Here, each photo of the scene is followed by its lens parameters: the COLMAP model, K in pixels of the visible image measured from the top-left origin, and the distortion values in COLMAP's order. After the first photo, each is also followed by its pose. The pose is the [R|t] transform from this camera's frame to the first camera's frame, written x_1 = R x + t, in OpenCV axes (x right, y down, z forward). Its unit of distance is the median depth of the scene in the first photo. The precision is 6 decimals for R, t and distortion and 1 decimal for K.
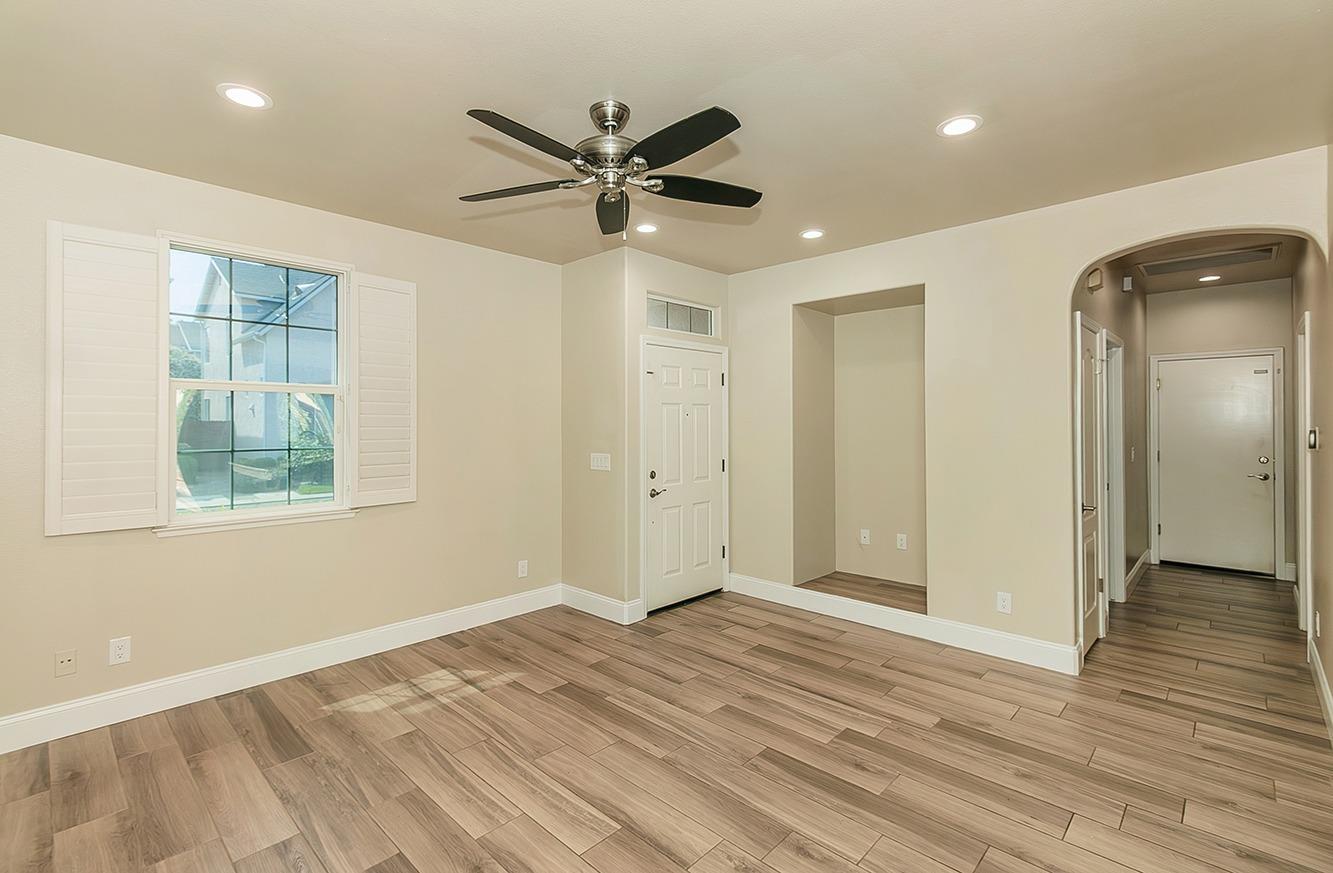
lens RADIAL K [[602.0, 0, 666.9], [0, 602.0, 421.7], [0, 0, 1]] dist [0.002039, -0.000395]
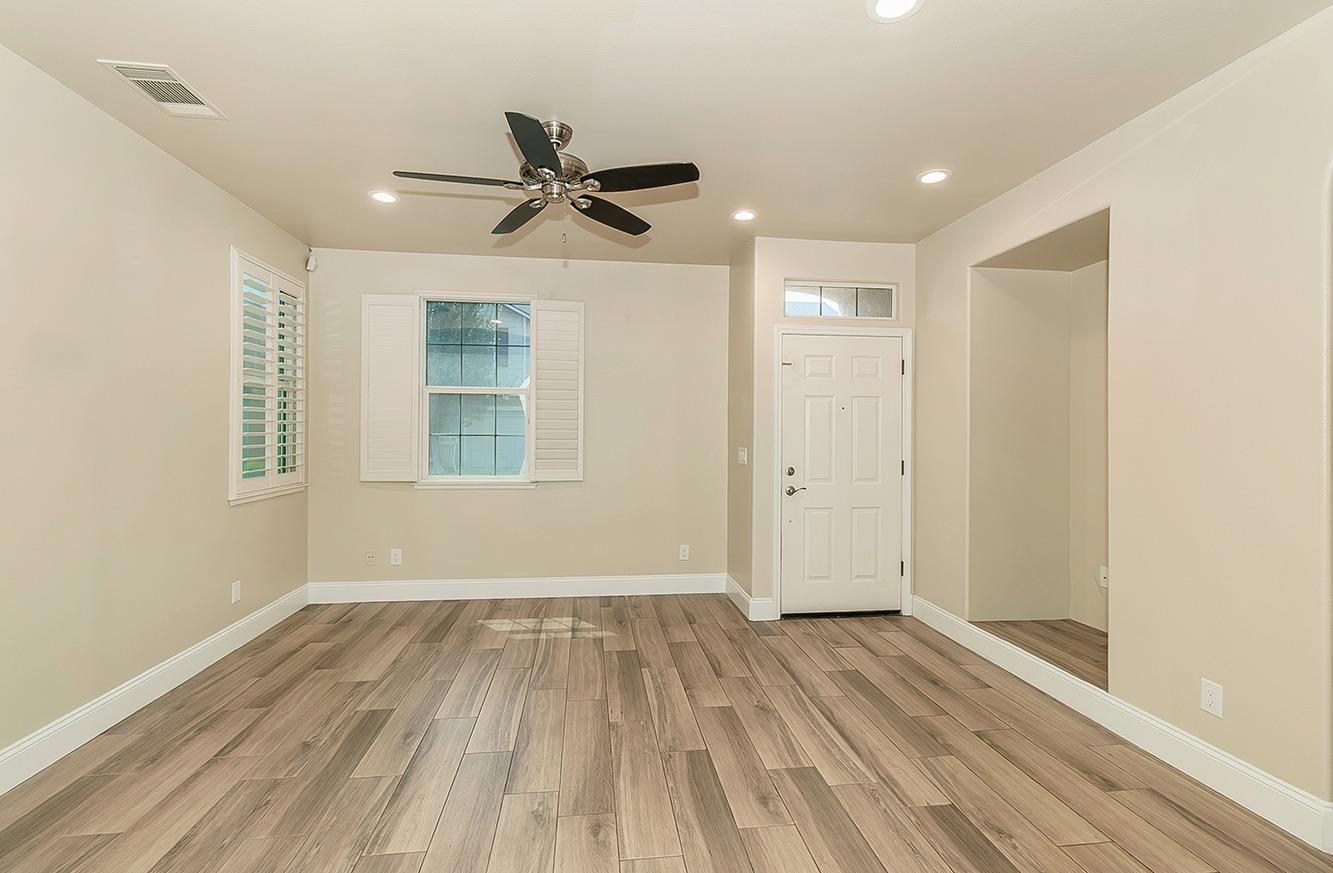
lens RADIAL K [[603.2, 0, 662.5], [0, 603.2, 434.8], [0, 0, 1]] dist [-0.000713, -0.000328]
pose [[0.774452, 0.010298, -0.632549, 0.566860], [-0.007345, 0.999946, 0.007287, 0.033298], [0.632590, -0.000997, 0.774486, 0.181031]]
